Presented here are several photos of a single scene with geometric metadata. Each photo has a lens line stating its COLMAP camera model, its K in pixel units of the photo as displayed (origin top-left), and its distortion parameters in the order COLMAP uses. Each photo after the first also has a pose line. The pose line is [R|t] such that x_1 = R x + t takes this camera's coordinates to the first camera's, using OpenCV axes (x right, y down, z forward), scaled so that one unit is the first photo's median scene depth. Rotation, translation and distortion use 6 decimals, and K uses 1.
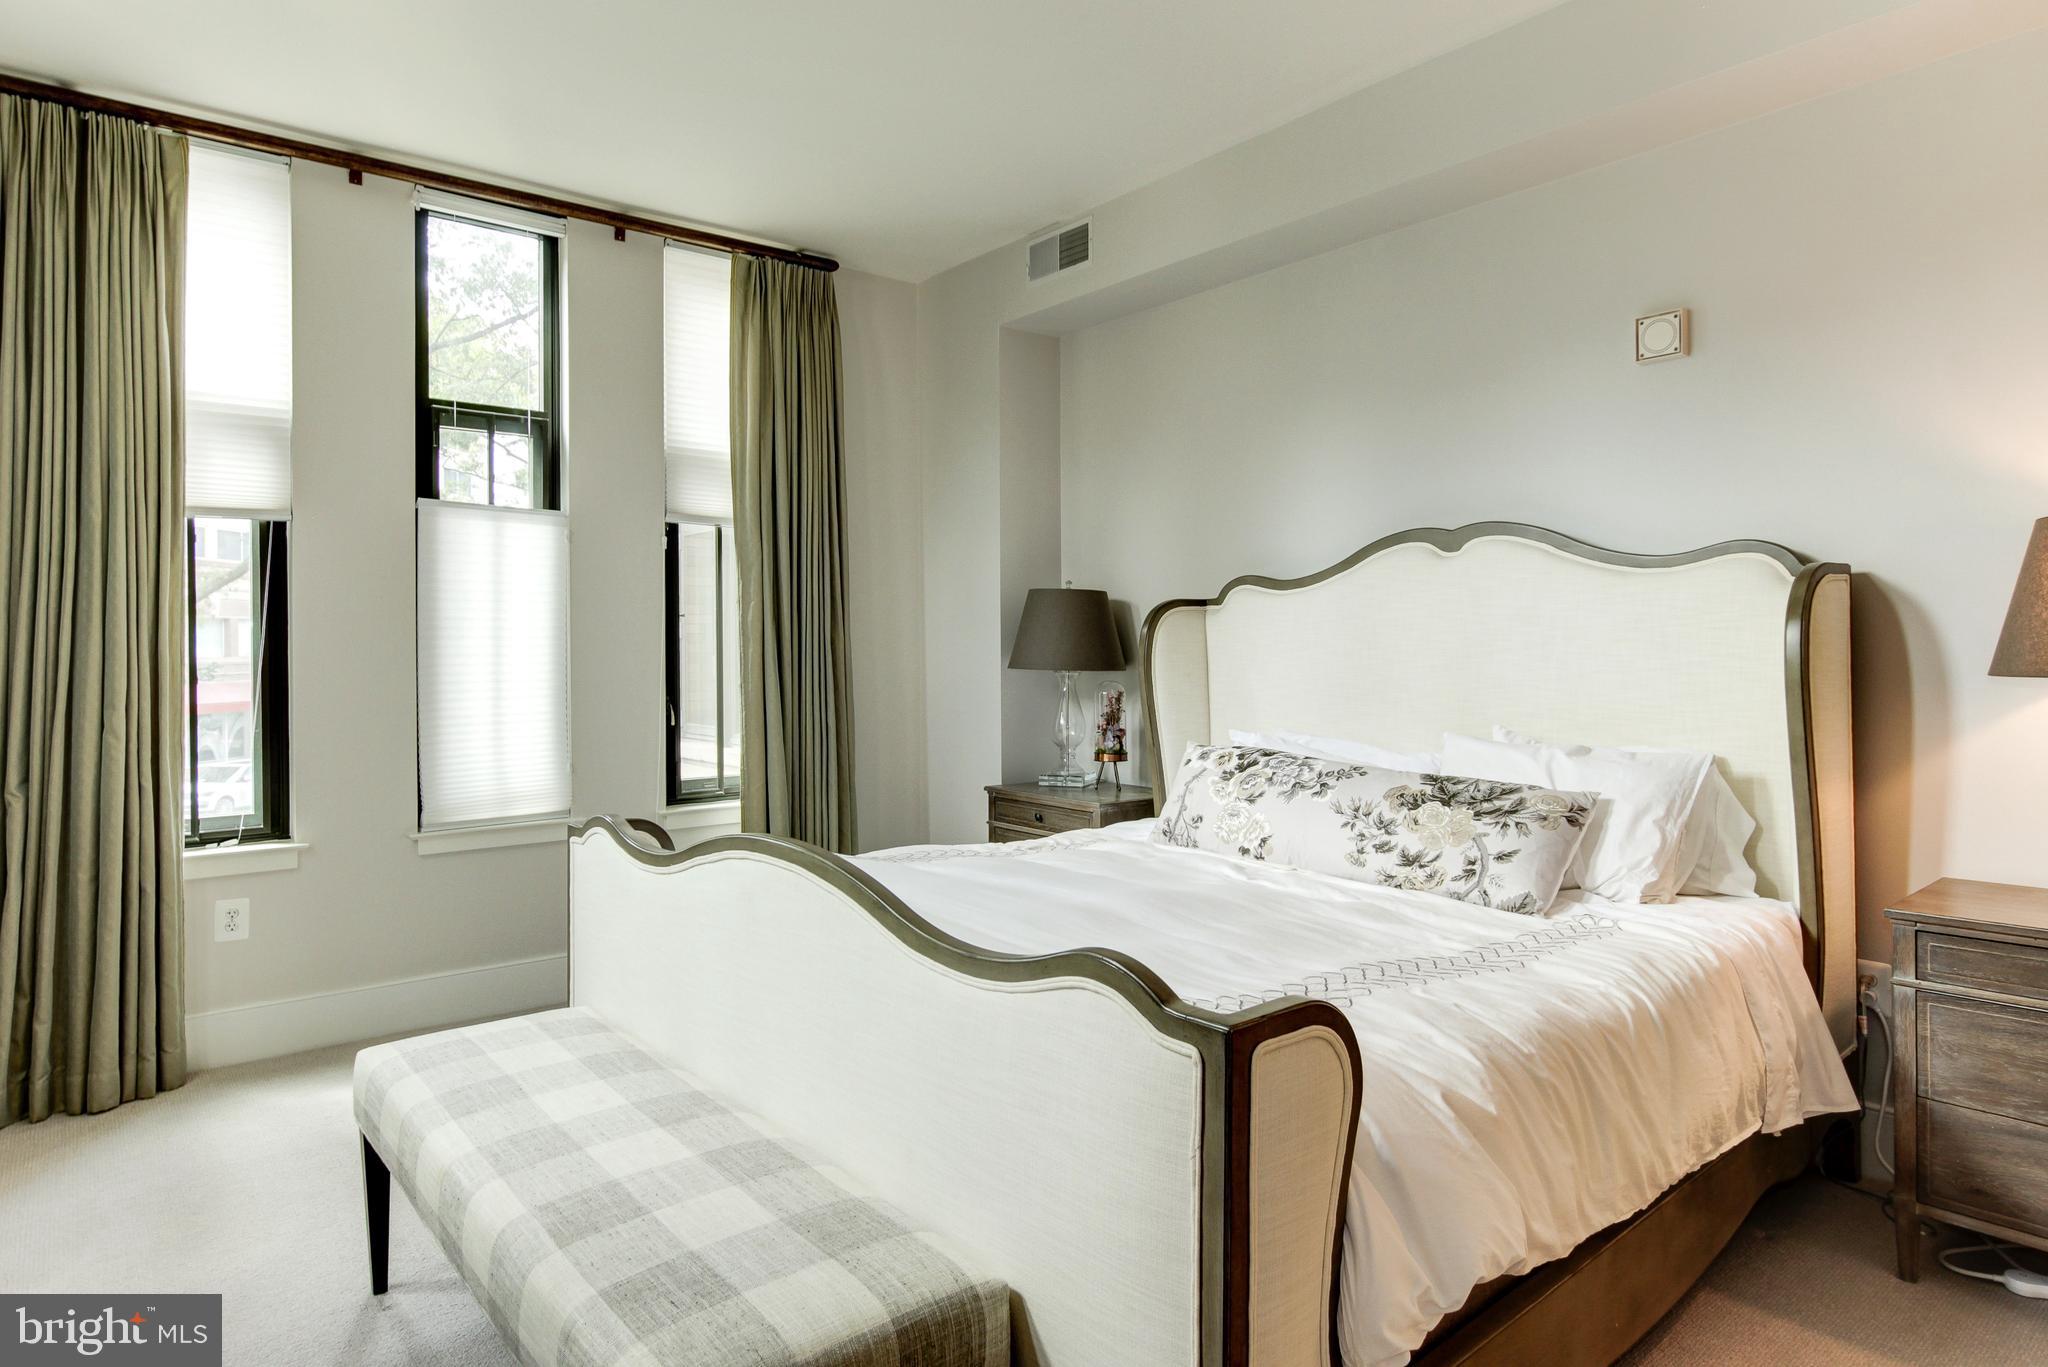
lens RADIAL K [[1156.4, 0, 1030.0], [0, 1156.4, 665.6], [0, 0, 1]] dist [-0.013543, 0.004036]
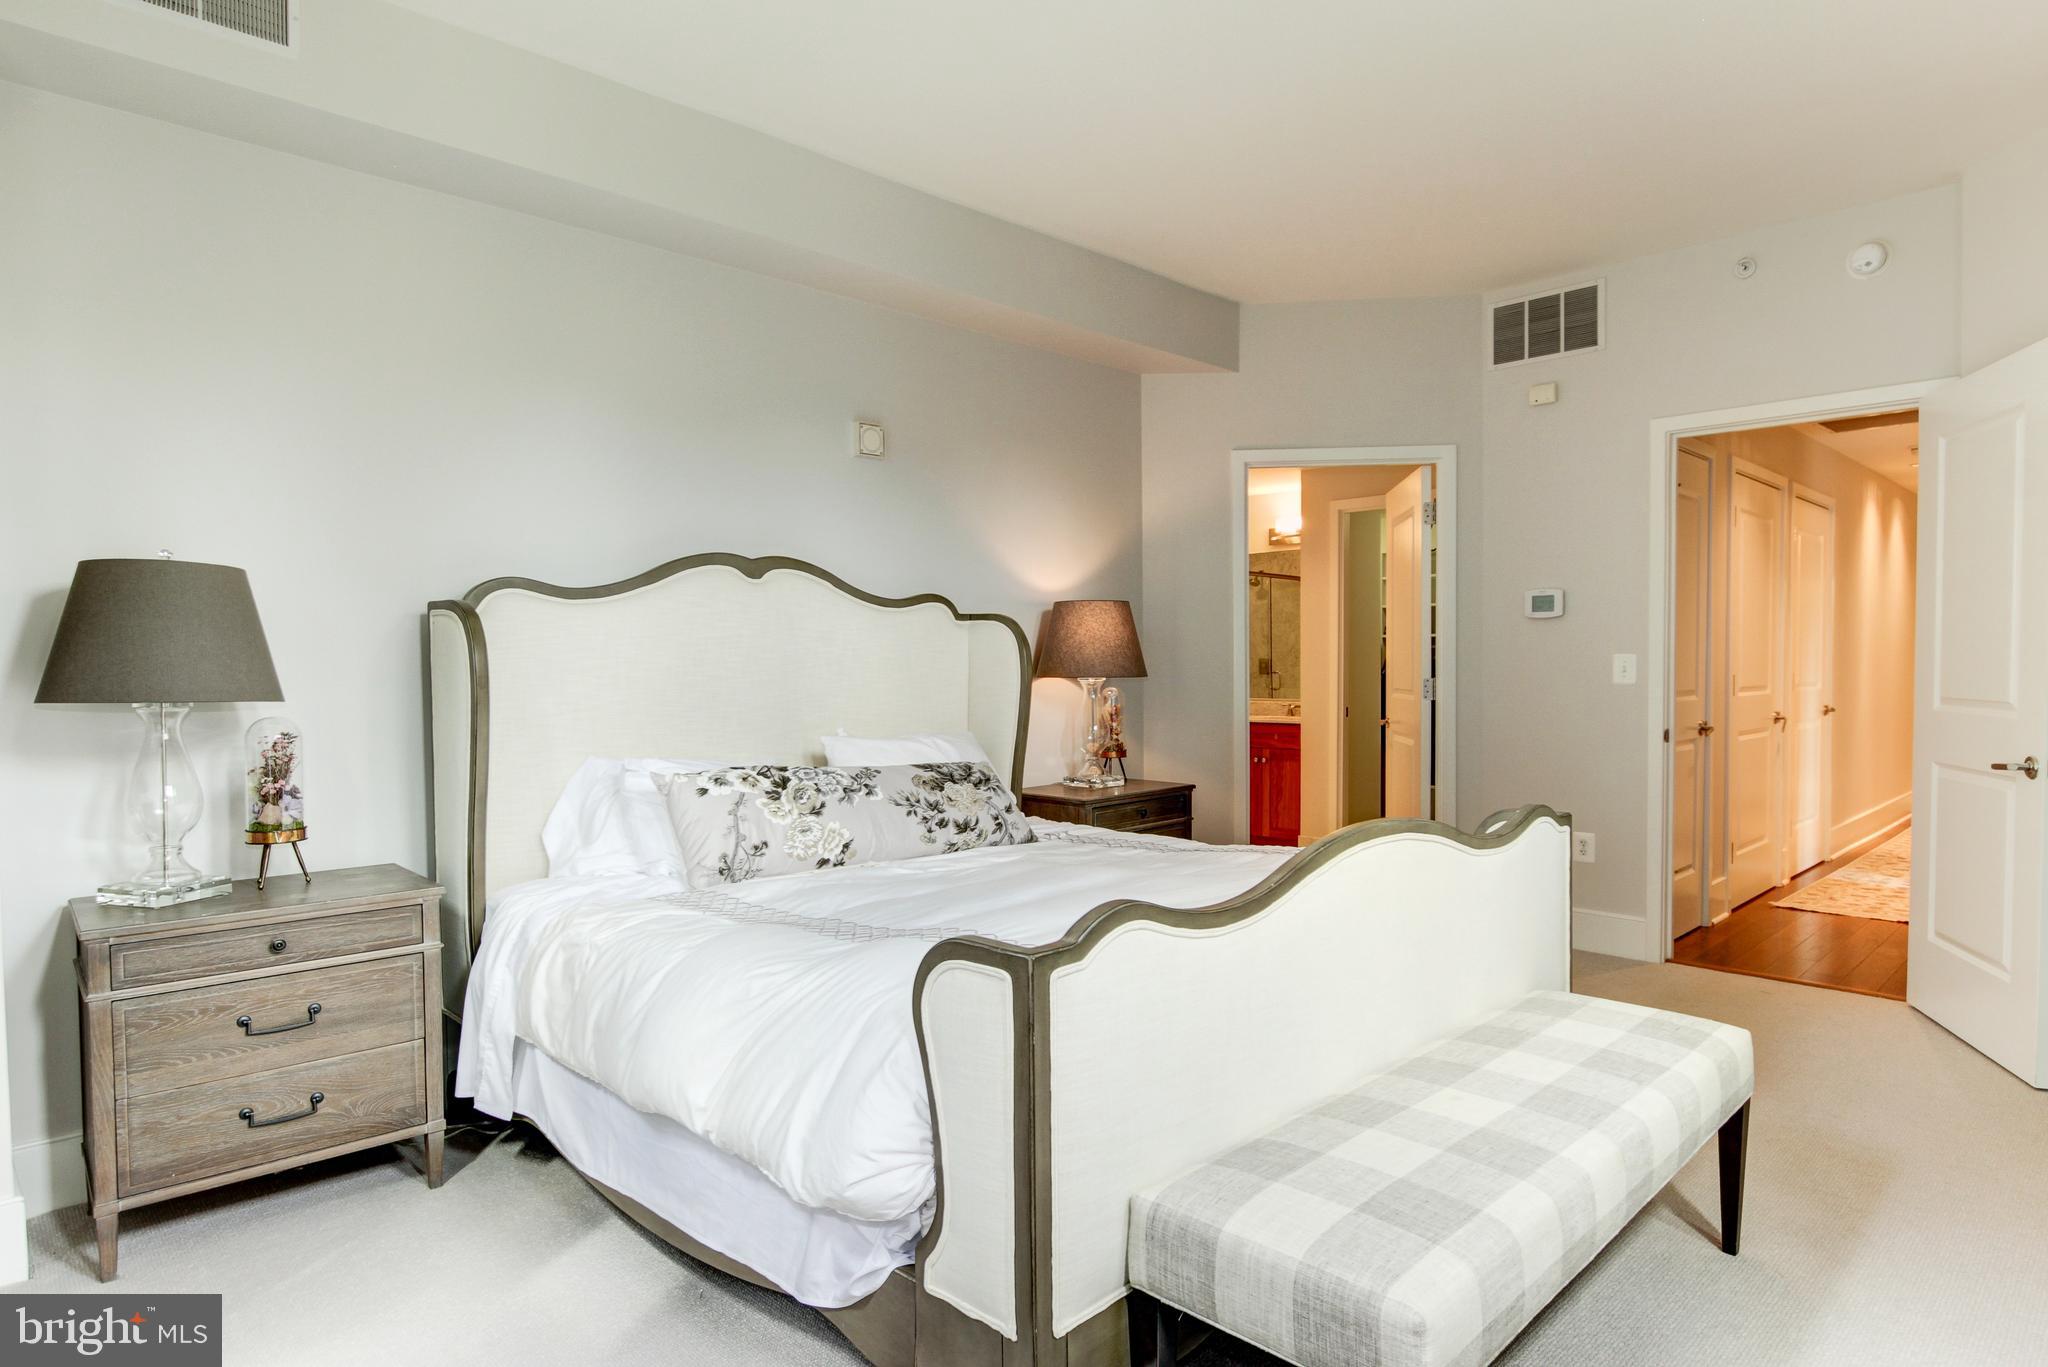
lens RADIAL K [[1156.4, 0, 1027.9], [0, 1156.4, 688.6], [0, 0, 1]] dist [-0.013543, 0.004036]
pose [[-0.075424, -0.012526, 0.997073, -0.652288], [0.022696, 0.999640, 0.014275, -0.001624], [-0.996893, 0.023706, -0.075112, 0.698184]]
